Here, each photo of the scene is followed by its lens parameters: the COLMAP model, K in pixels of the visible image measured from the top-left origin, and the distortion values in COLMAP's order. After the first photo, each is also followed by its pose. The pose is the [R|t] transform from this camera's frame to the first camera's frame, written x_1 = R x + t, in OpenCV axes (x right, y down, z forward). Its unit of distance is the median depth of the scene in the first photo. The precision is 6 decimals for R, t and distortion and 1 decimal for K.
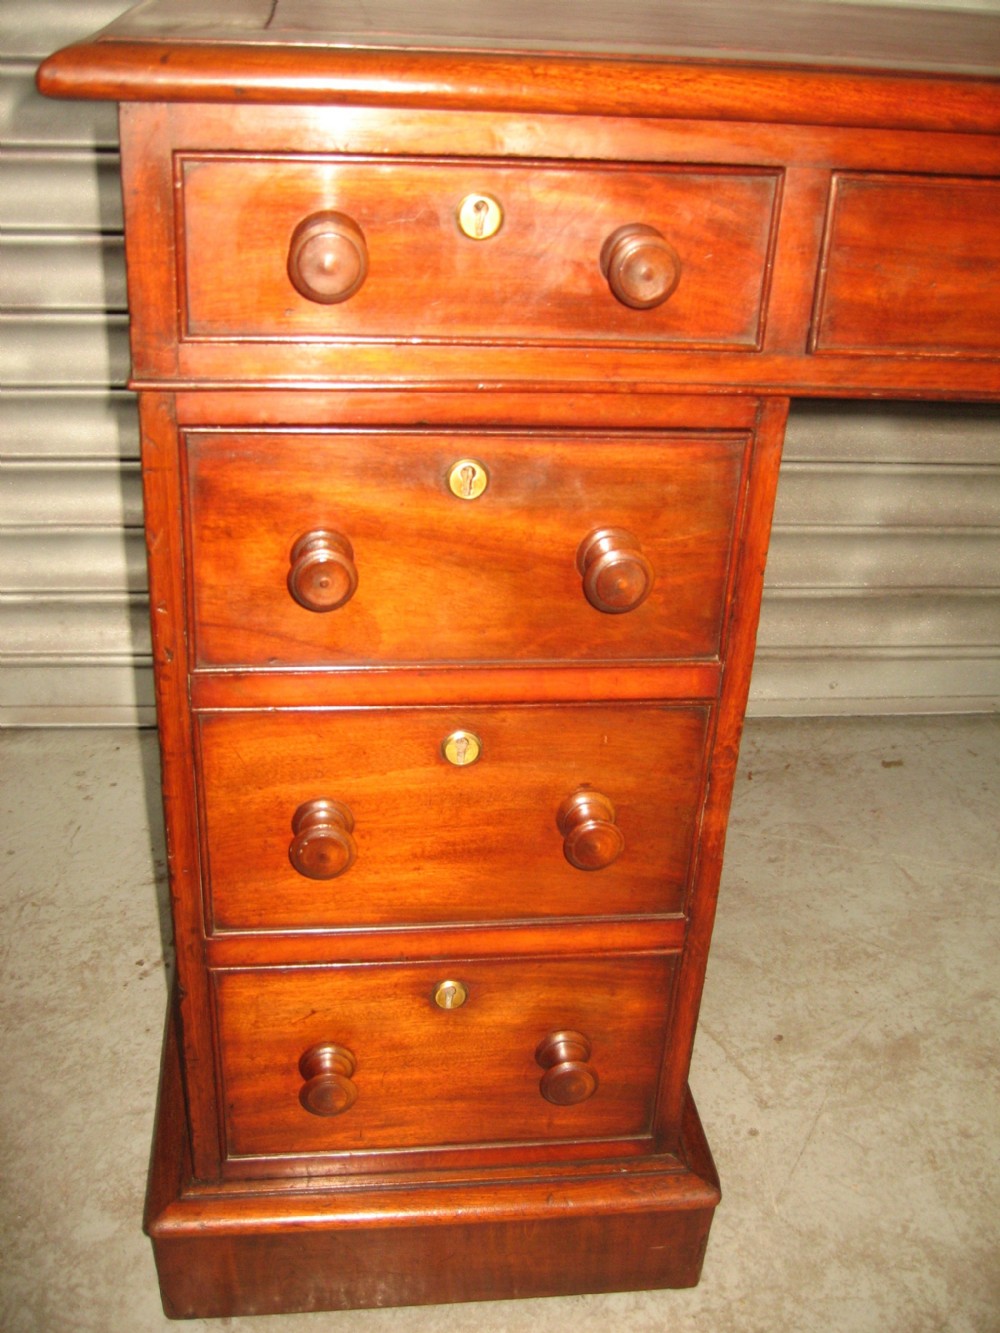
lens RADIAL K [[1454.7, 0, 505.2], [0, 1454.7, 663.0], [0, 0, 1]] dist [-0.129518, 0.097728]
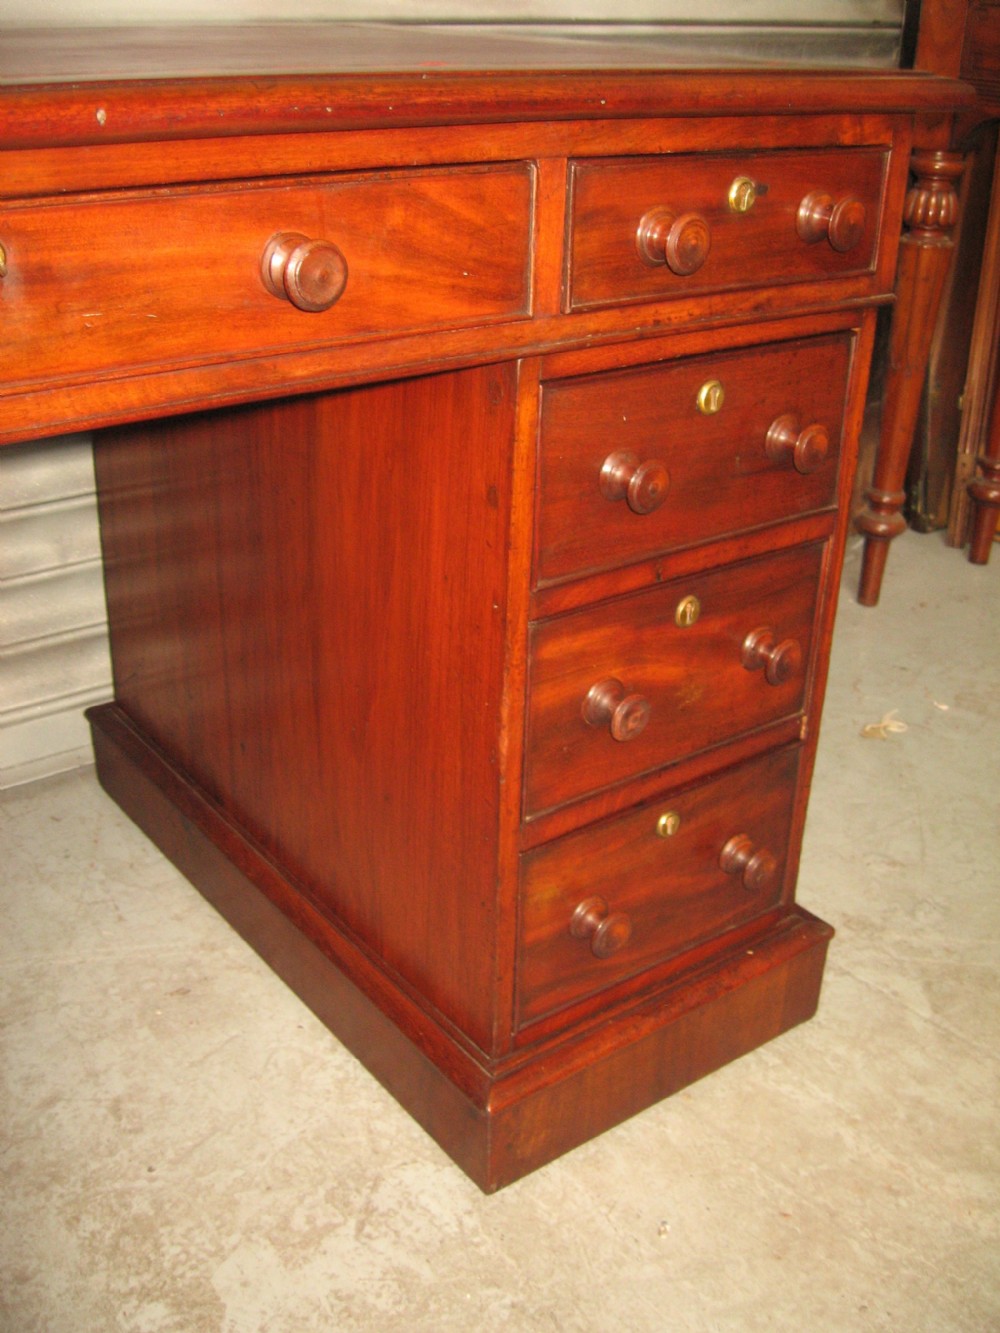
lens RADIAL K [[1454.7, 0, 505.2], [0, 1454.7, 663.0], [0, 0, 1]] dist [-0.129518, 0.097728]
pose [[0.871085, -0.239301, 0.428888, 0.316127], [0.243949, 0.968741, 0.045047, -0.008191], [-0.426262, 0.065387, 0.902234, 0.051268]]
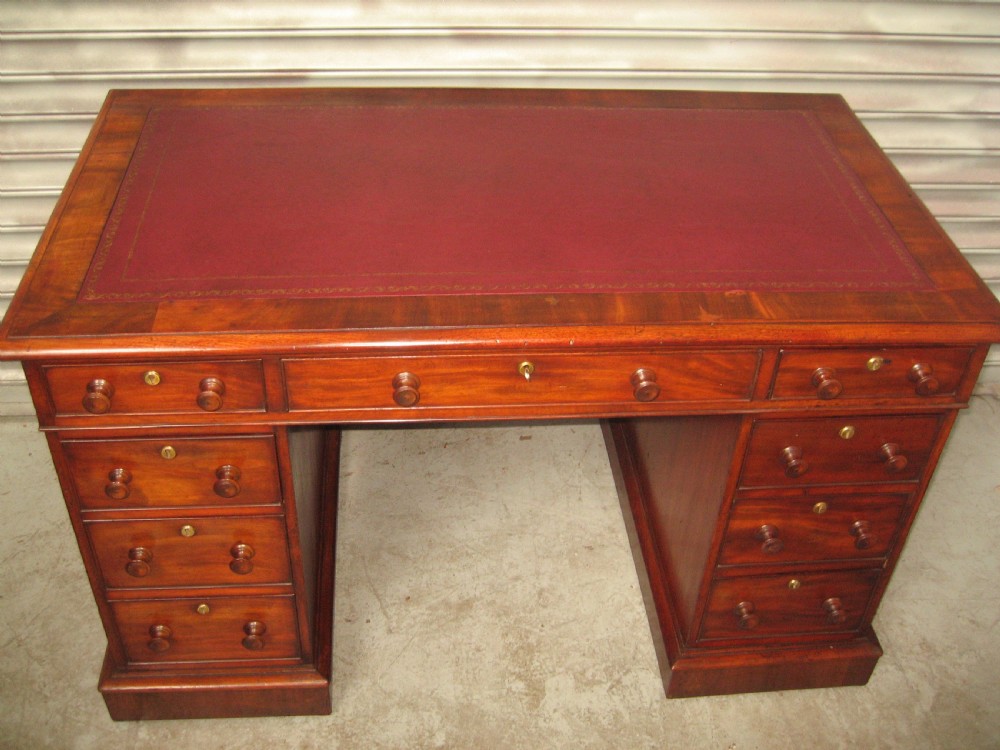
lens RADIAL K [[1091.3, 0, 494.5], [0, 1091.3, 375.0], [0, 0, 1]] dist [-0.129518, 0.097728]
pose [[0.999050, 0.015028, -0.040900, 0.432621], [-0.007188, 0.982621, 0.185483, -0.421853], [0.042977, -0.185013, 0.981796, -0.605391]]
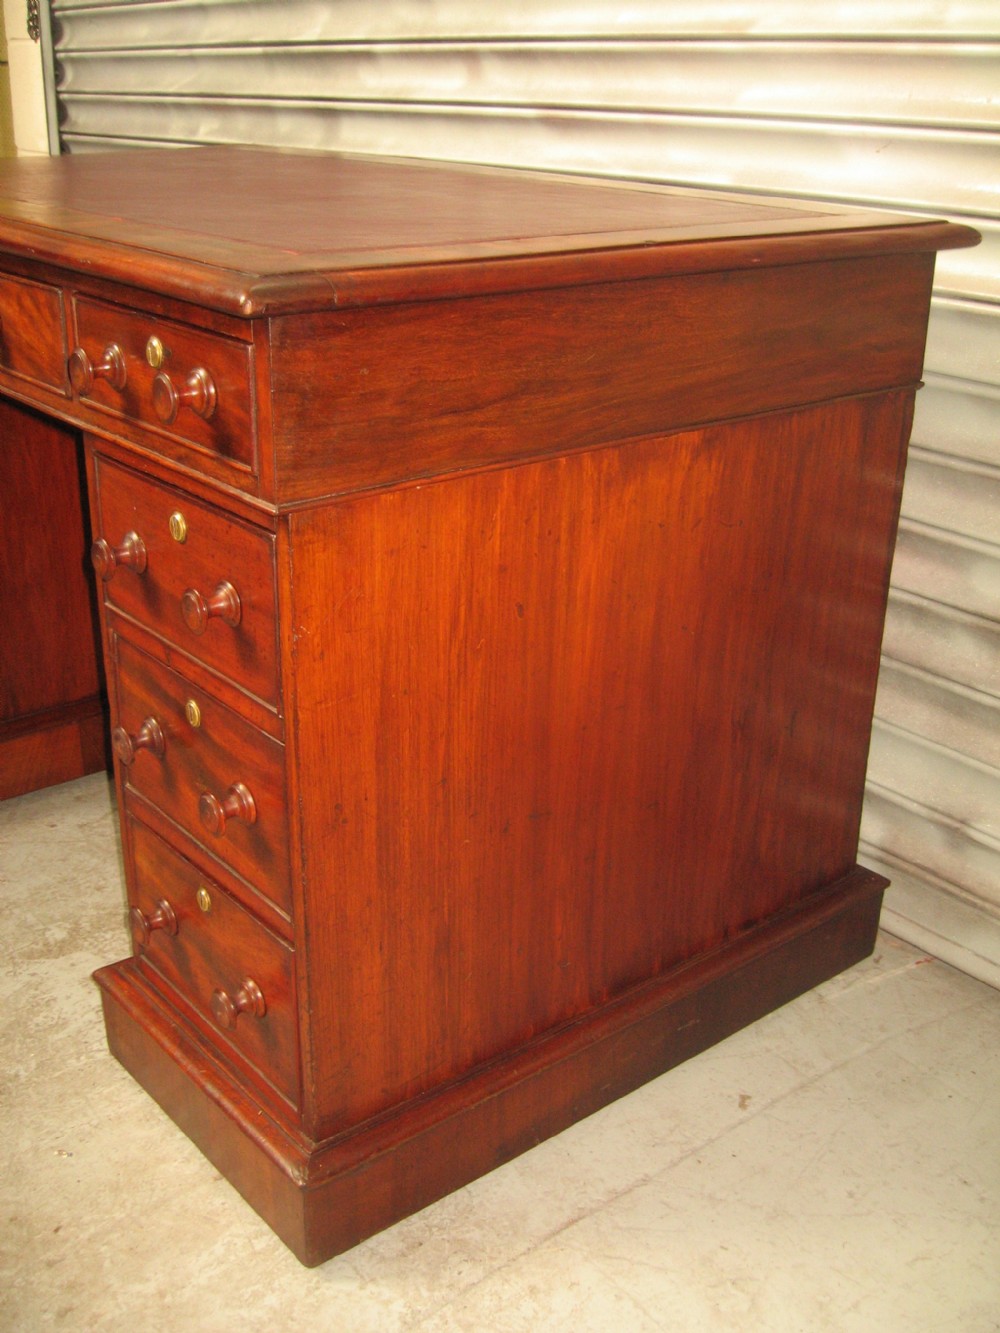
lens RADIAL K [[1454.7, 0, 505.2], [0, 1454.7, 663.0], [0, 0, 1]] dist [-0.129518, 0.097728]
pose [[0.535003, 0.286332, -0.794850, 1.756609], [-0.383692, 0.920543, 0.073353, -0.164526], [0.752697, 0.265733, 0.602357, 0.369977]]
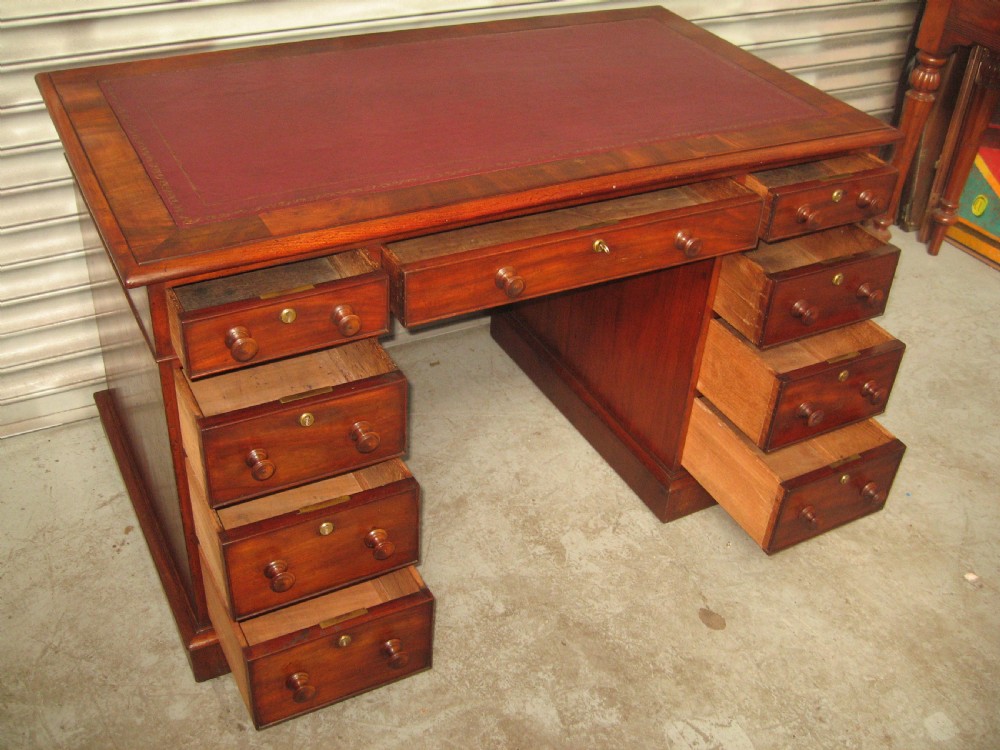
lens RADIAL K [[1091.3, 0, 494.5], [0, 1091.3, 375.0], [0, 0, 1]] dist [-0.129518, 0.097728]
pose [[0.935719, -0.204317, 0.287548, -0.155876], [0.157267, 0.971309, 0.178396, -0.271406], [-0.315748, -0.121707, 0.941005, -0.750024]]
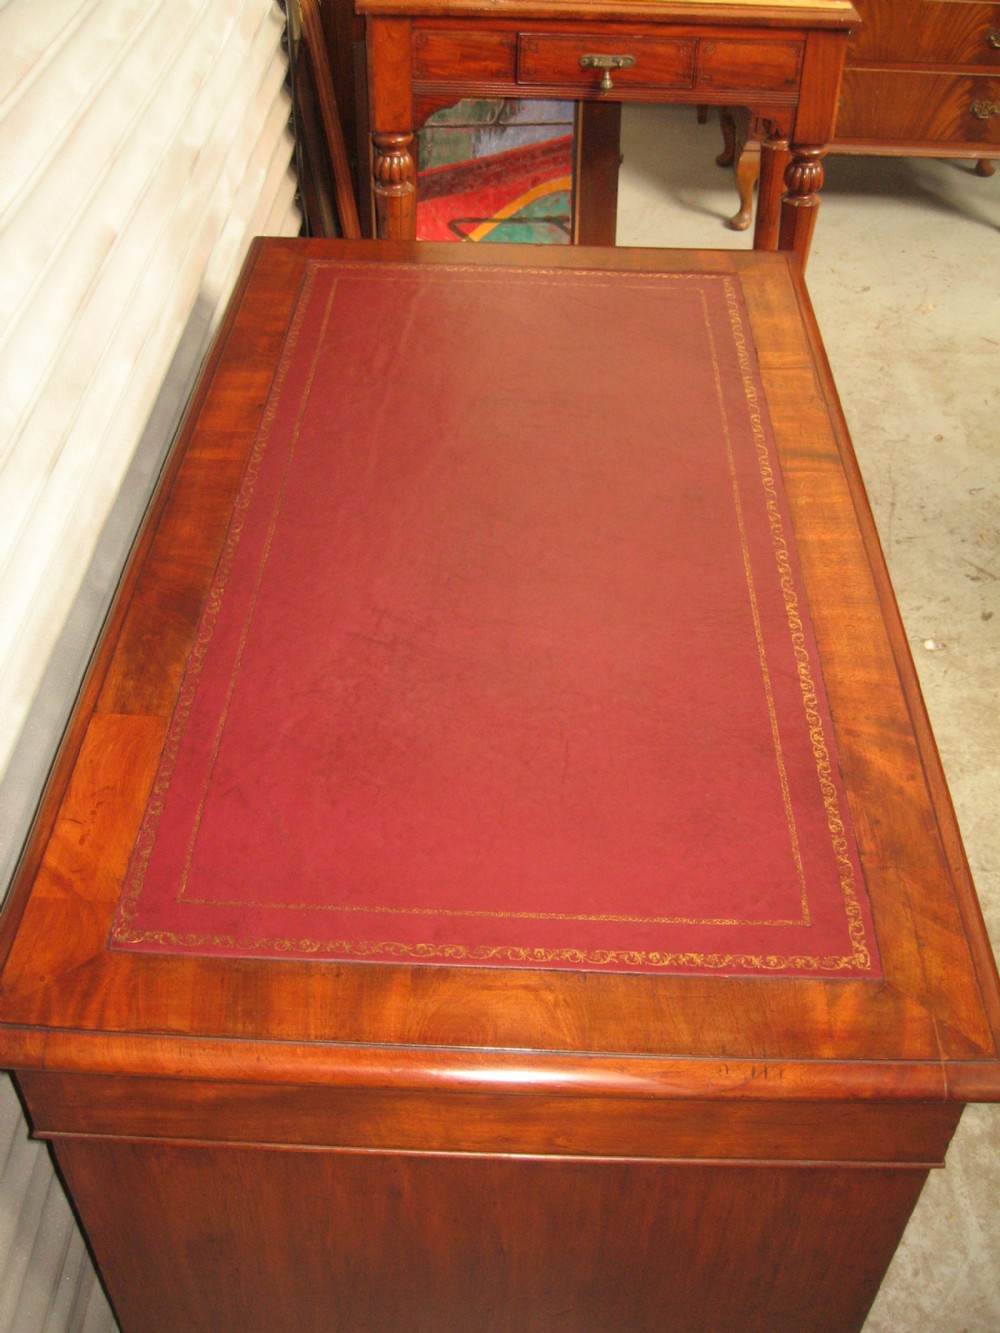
lens RADIAL K [[1454.7, 0, 505.2], [0, 1454.7, 663.0], [0, 0, 1]] dist [-0.129518, 0.097728]
pose [[0.147108, -0.685145, 0.713397, -0.675469], [0.452620, 0.687929, 0.567352, -1.067771], [-0.879485, 0.239436, 0.411310, 0.383678]]
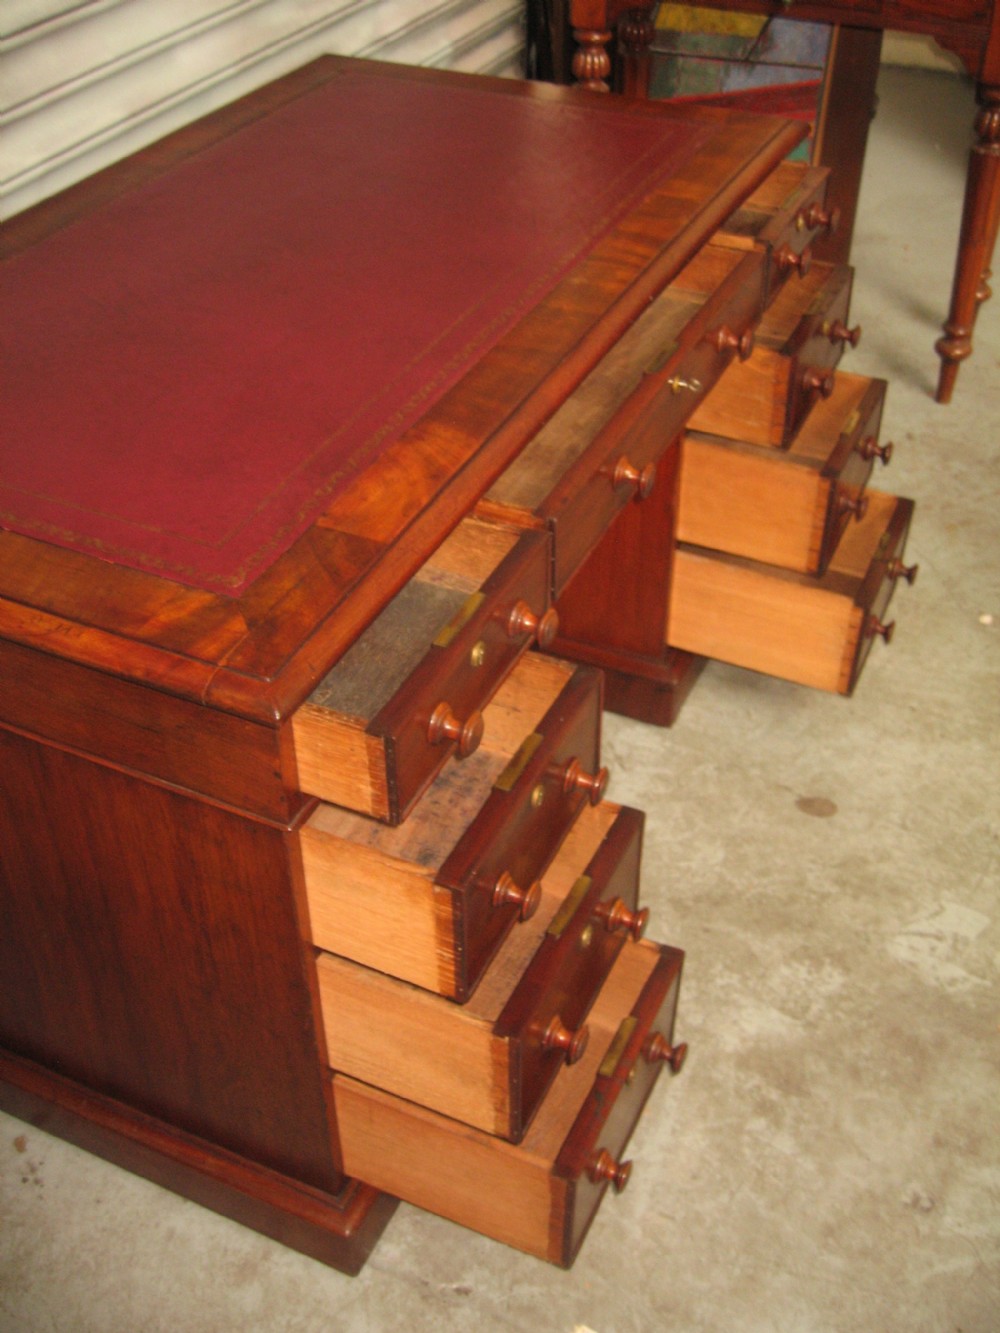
lens RADIAL K [[1454.7, 0, 505.2], [0, 1454.7, 663.0], [0, 0, 1]] dist [-0.129518, 0.097728]
pose [[0.526923, -0.575227, 0.625672, -0.636476], [0.421496, 0.816116, 0.395344, -0.540795], [-0.738033, 0.055402, 0.672486, -0.173712]]
